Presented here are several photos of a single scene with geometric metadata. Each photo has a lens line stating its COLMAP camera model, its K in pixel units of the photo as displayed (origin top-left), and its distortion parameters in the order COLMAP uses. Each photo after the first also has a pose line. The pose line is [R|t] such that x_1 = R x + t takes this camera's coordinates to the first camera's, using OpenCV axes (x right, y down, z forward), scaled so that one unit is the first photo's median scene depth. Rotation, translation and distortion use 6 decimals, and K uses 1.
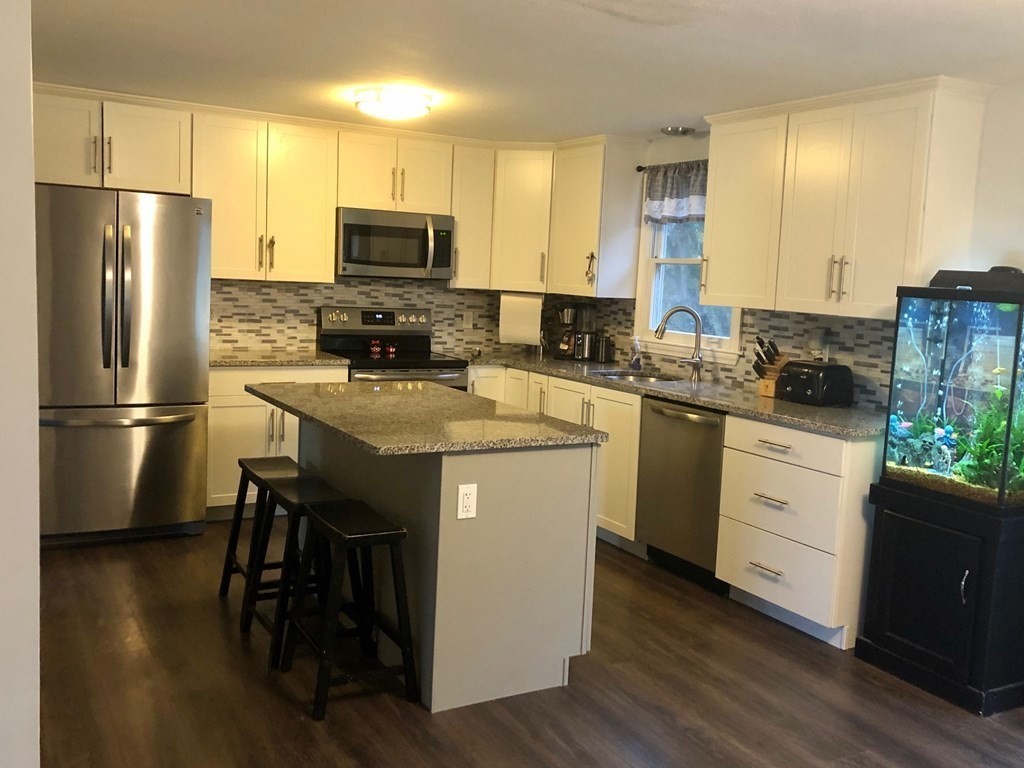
lens RADIAL K [[978.5, 0, 512.0], [0, 978.5, 384.0], [0, 0, 1]] dist [0.052140, -0.012691]
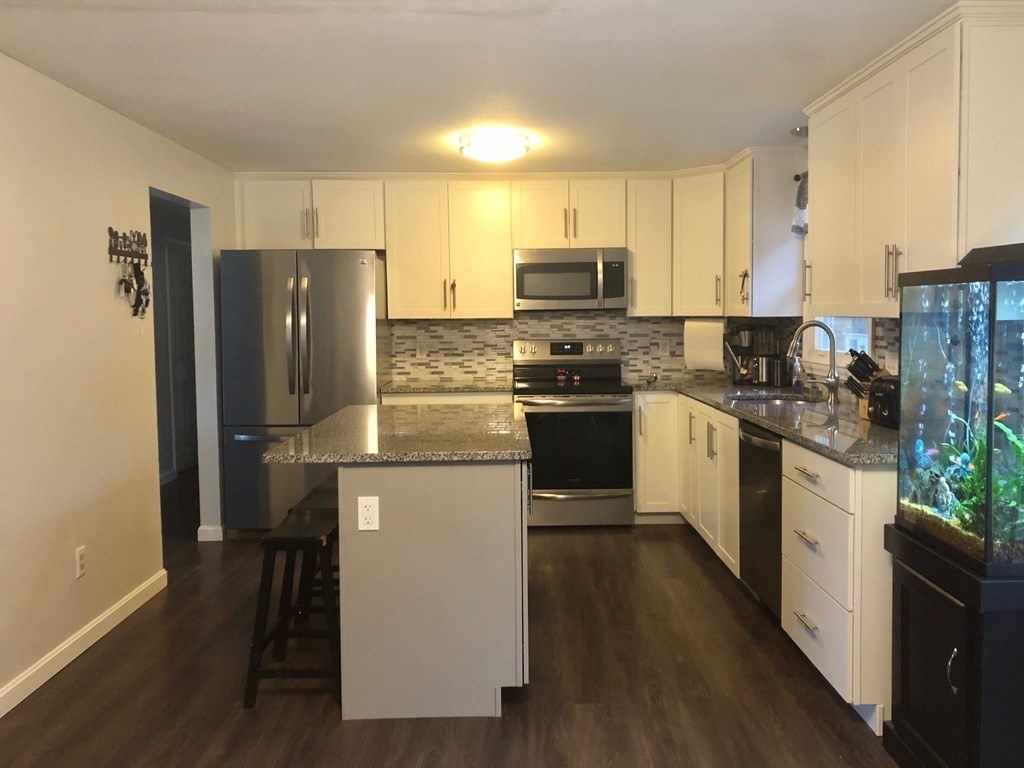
lens RADIAL K [[862.1, 0, 512.0], [0, 862.1, 384.0], [0, 0, 1]] dist [0.119233, -0.184115]
pose [[0.872619, -0.016985, -0.488107, 0.285062], [-0.004323, 0.999087, -0.042494, 0.012558], [0.488383, 0.039191, 0.871749, 0.151992]]
